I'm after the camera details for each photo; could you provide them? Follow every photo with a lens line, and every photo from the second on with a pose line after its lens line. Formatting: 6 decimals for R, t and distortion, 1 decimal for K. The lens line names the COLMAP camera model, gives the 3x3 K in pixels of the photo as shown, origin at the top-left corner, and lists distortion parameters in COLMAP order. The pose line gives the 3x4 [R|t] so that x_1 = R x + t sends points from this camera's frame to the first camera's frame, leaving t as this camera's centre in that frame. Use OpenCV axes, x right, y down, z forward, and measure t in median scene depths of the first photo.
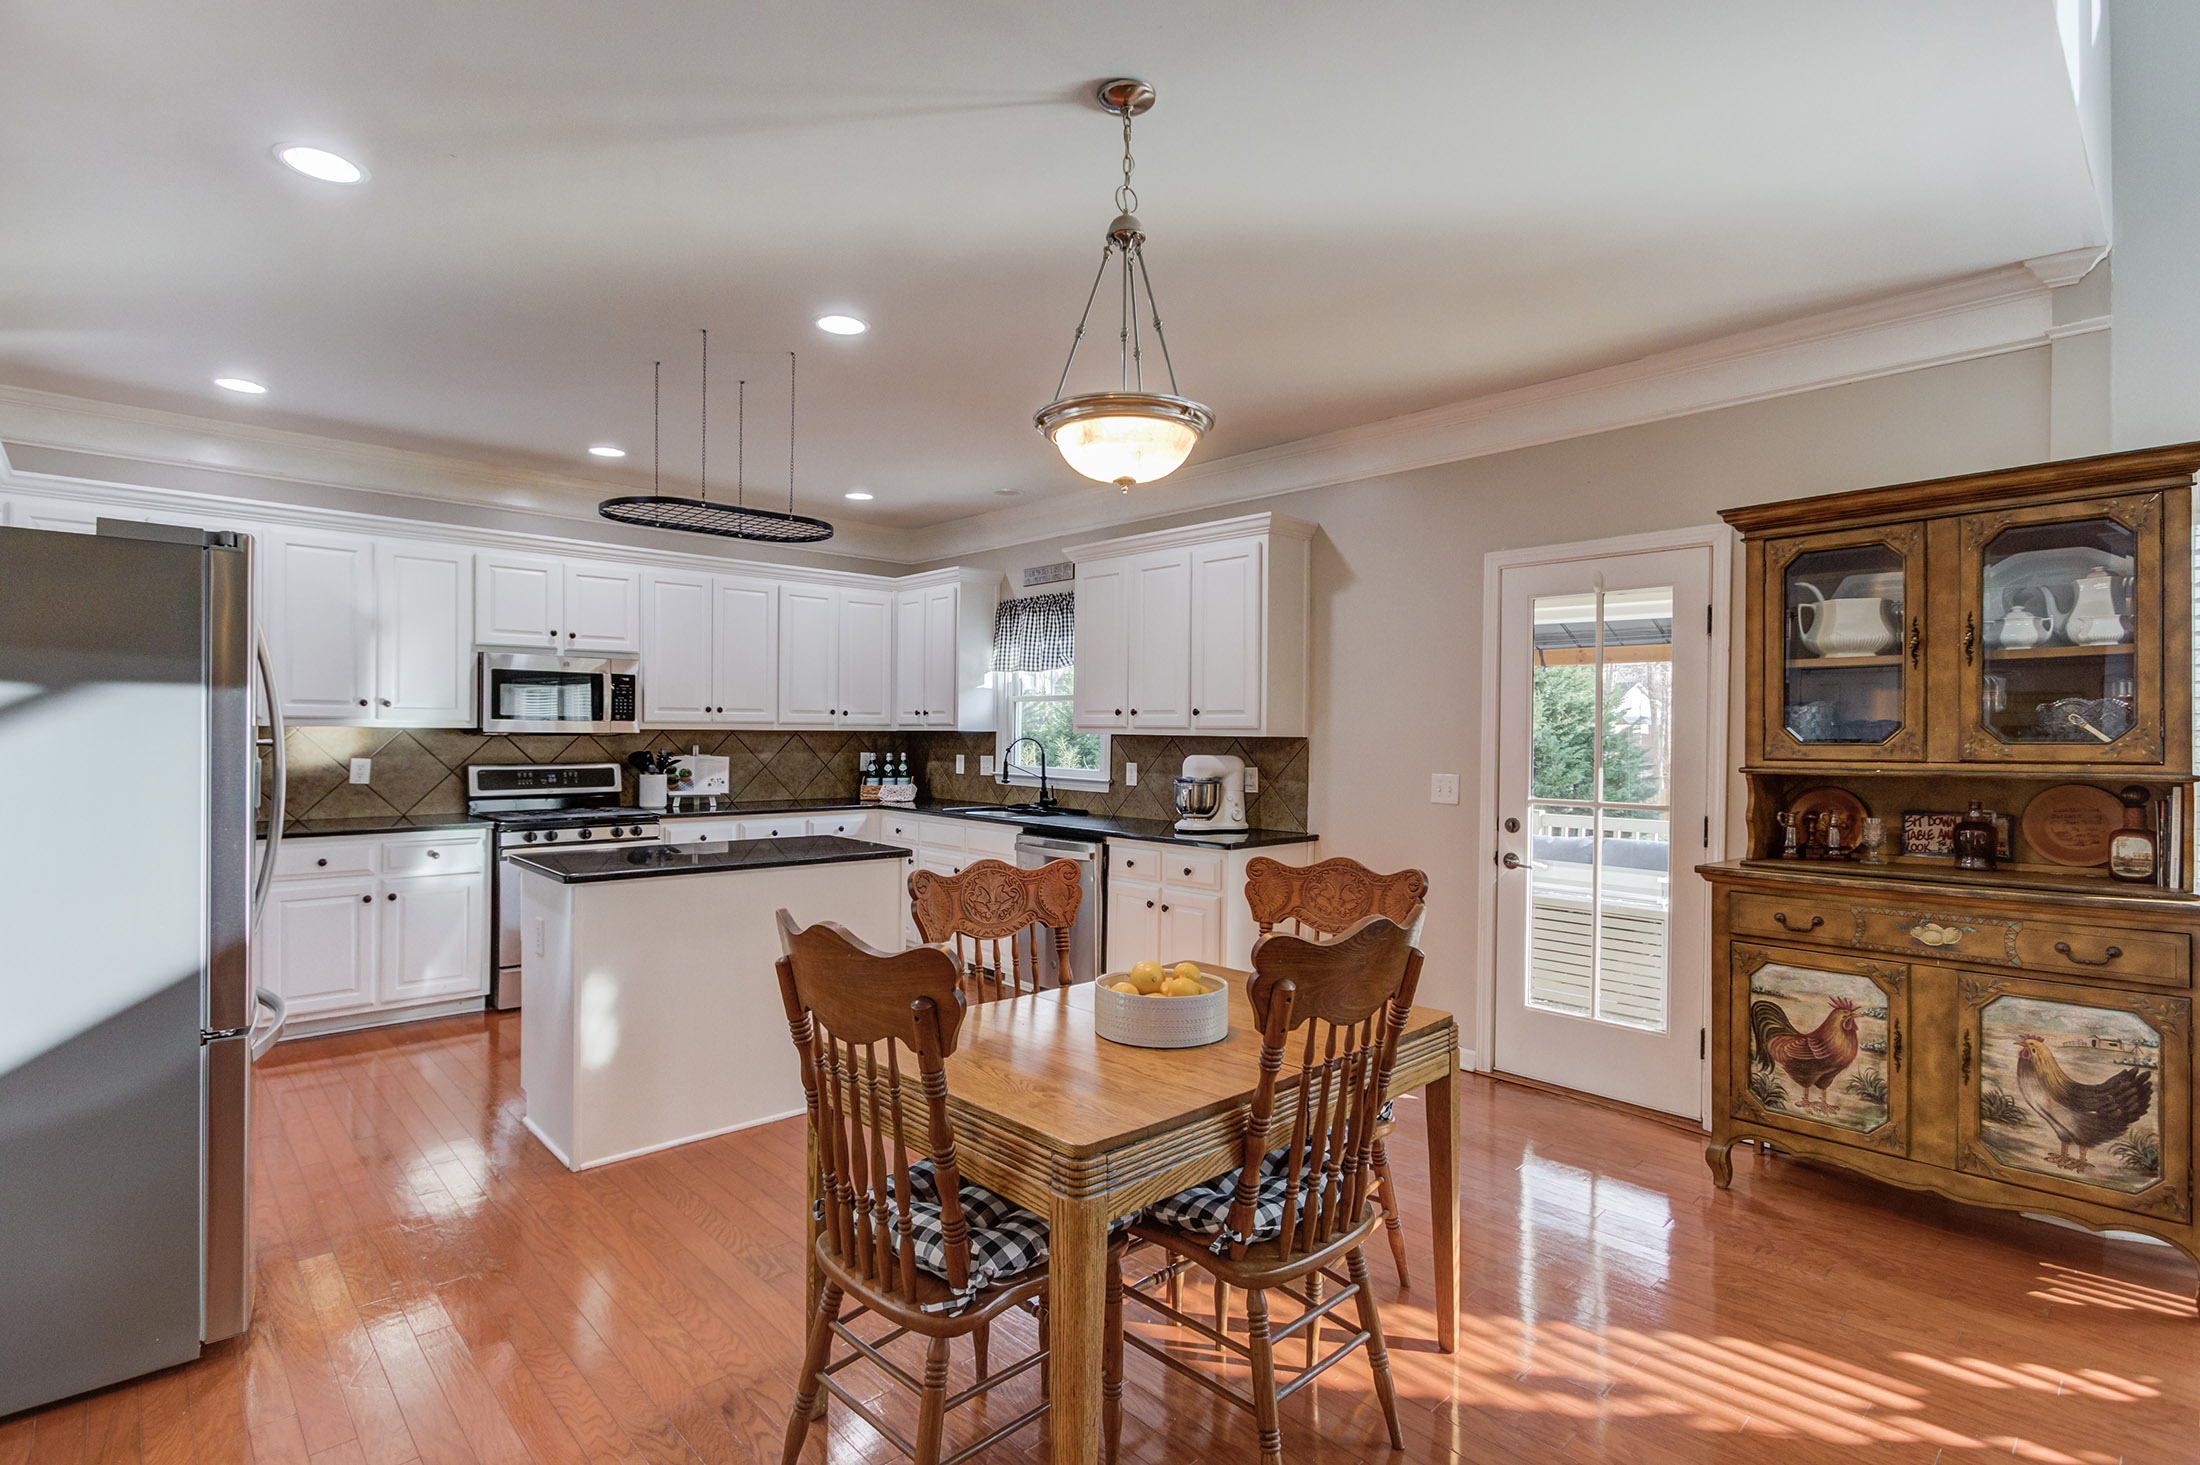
lens RADIAL K [[1047.2, 0, 1101.1], [0, 1047.2, 734.2], [0, 0, 1]] dist [0.000249, 0.000988]
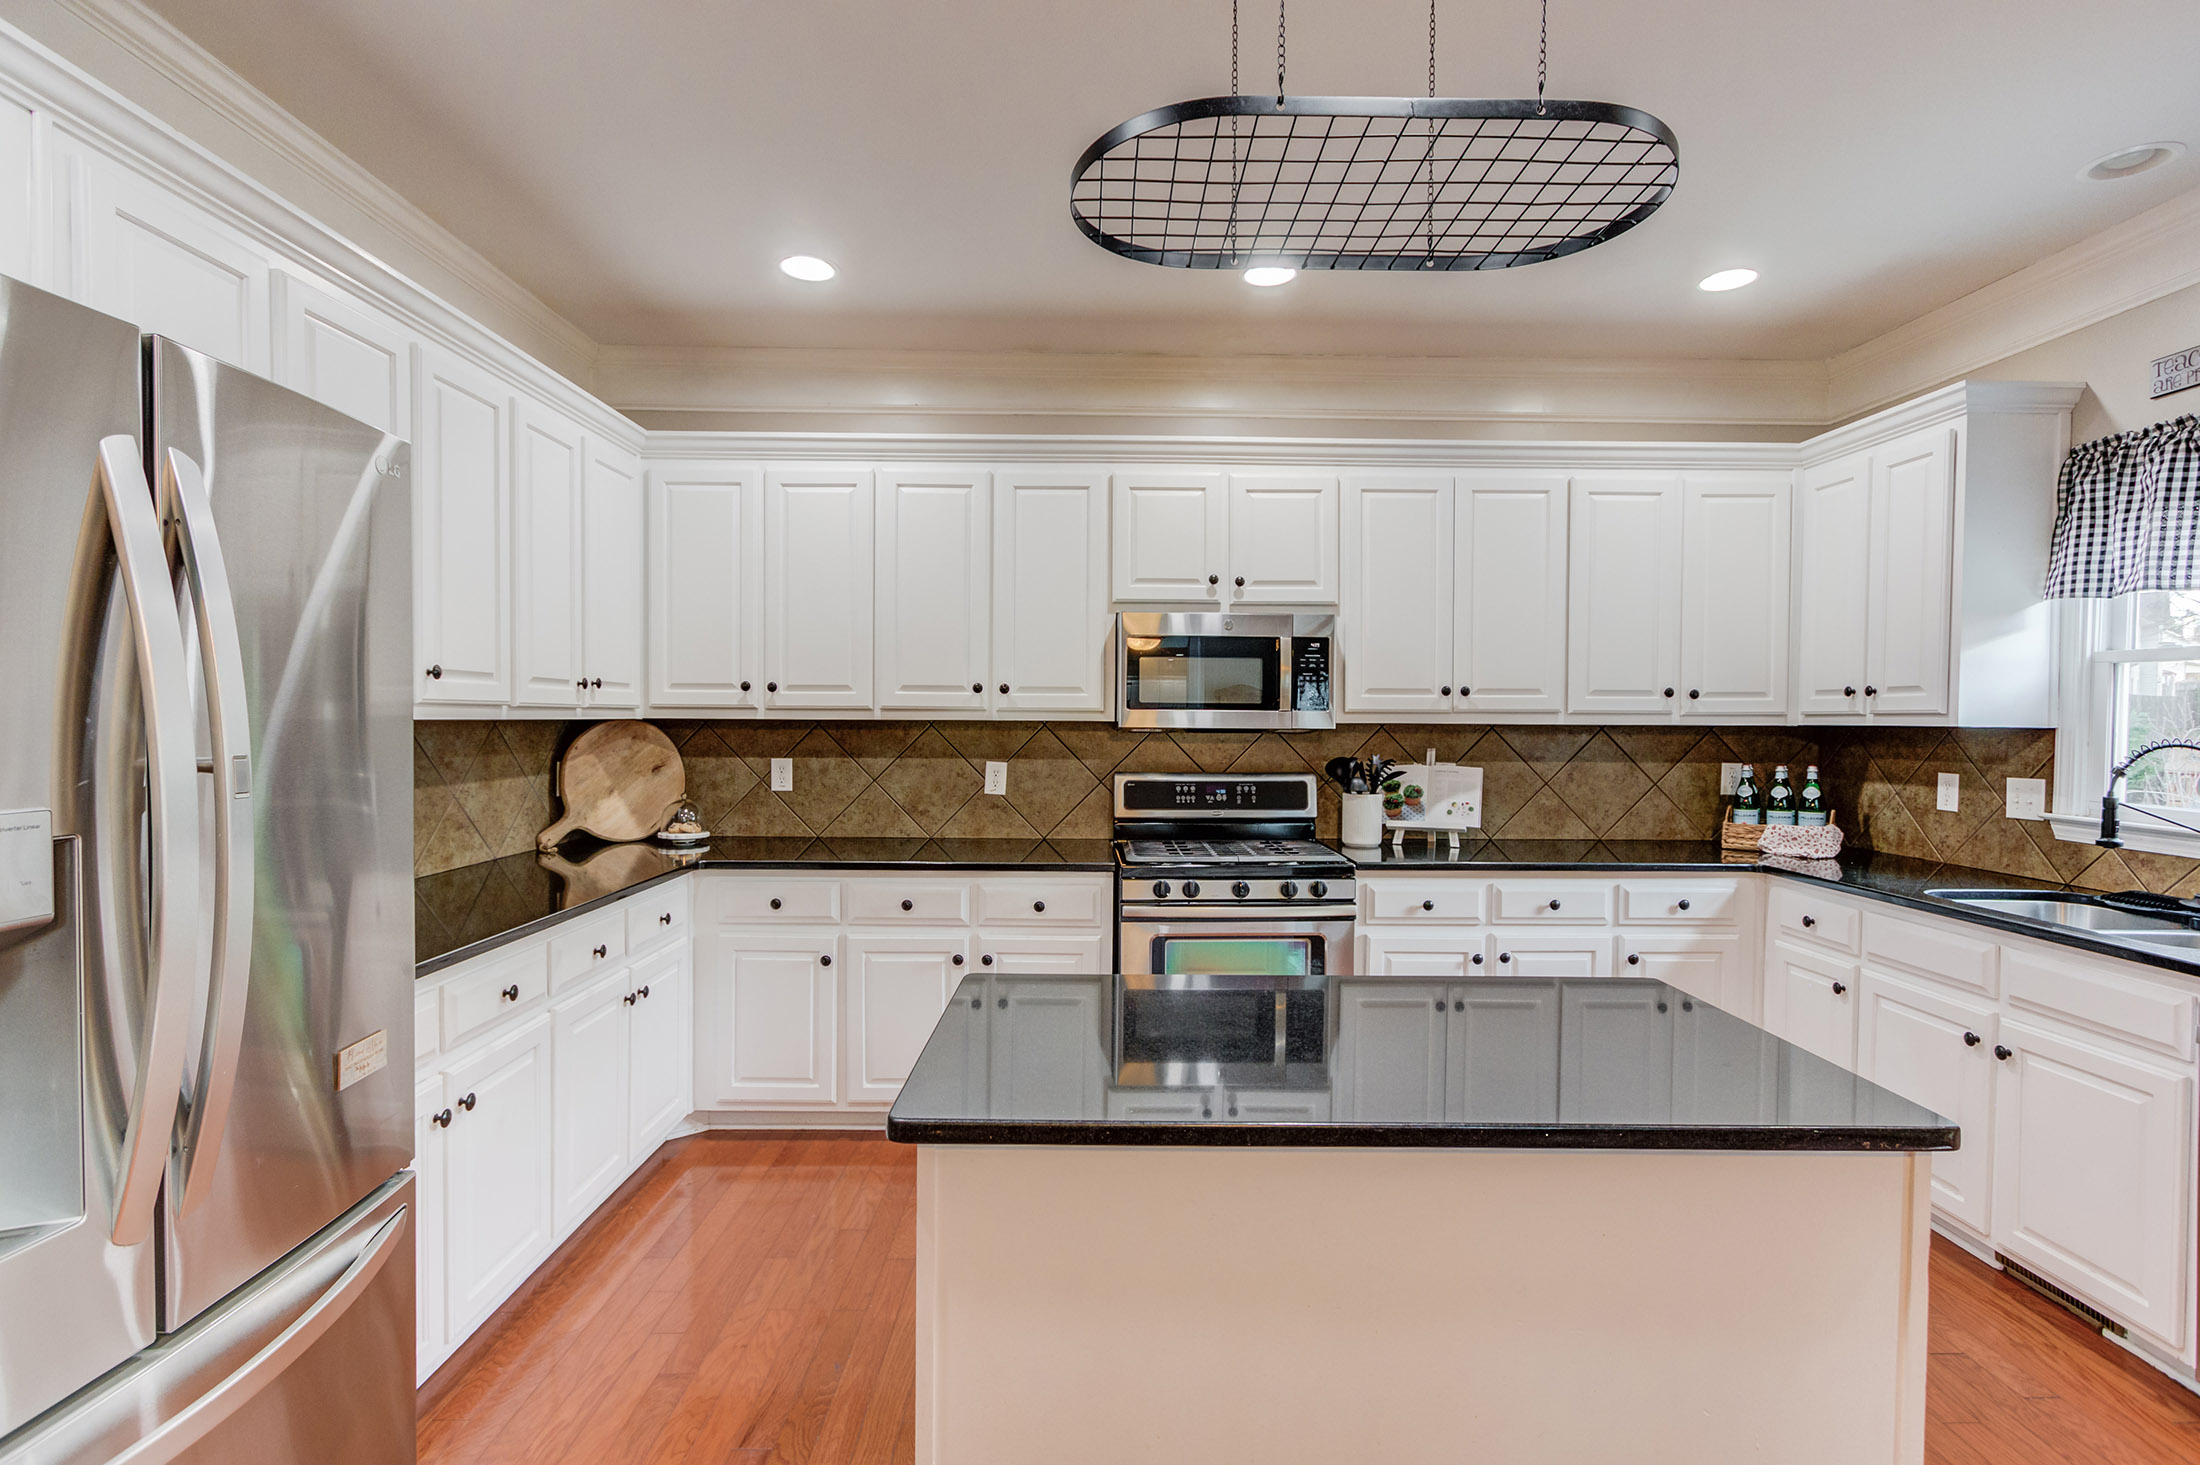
lens RADIAL K [[1047.2, 0, 1101.1], [0, 1047.2, 734.2], [0, 0, 1]] dist [0.000249, 0.000988]
pose [[0.736618, 0.007658, -0.676266, -0.106146], [-0.001408, 0.999951, 0.009790, -0.003867], [0.676308, -0.006260, 0.736592, 0.400456]]
